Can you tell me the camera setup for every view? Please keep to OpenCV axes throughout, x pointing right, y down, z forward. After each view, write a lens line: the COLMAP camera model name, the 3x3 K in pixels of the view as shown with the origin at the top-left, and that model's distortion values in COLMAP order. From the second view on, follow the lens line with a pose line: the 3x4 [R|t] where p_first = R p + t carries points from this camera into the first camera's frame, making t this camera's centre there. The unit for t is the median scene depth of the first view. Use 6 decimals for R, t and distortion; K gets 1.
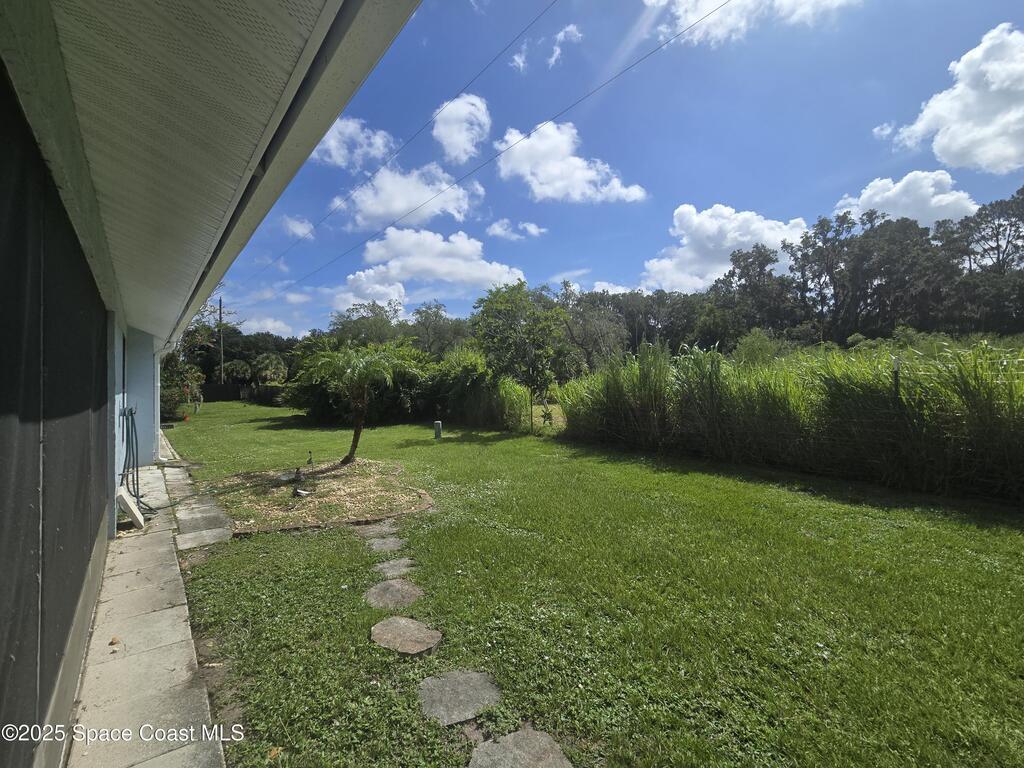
lens RADIAL K [[416.7, 0, 512.9], [0, 416.7, 383.0], [0, 0, 1]] dist [-0.000930, -0.000073]
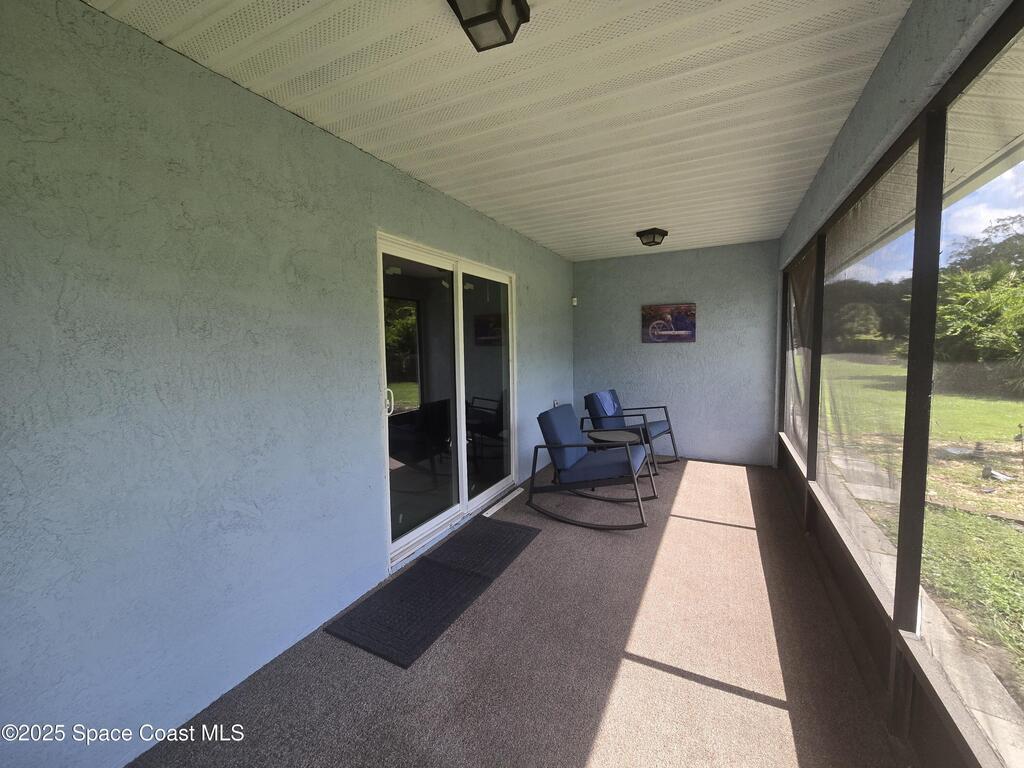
lens RADIAL K [[416.7, 0, 512.8], [0, 416.7, 380.5], [0, 0, 1]] dist [-0.000930, -0.000073]
pose [[0.360269, 0.081222, -0.929306, -0.112665], [0.015804, 0.995528, 0.093136, -0.001700], [0.932714, -0.048241, 0.357375, -0.108690]]
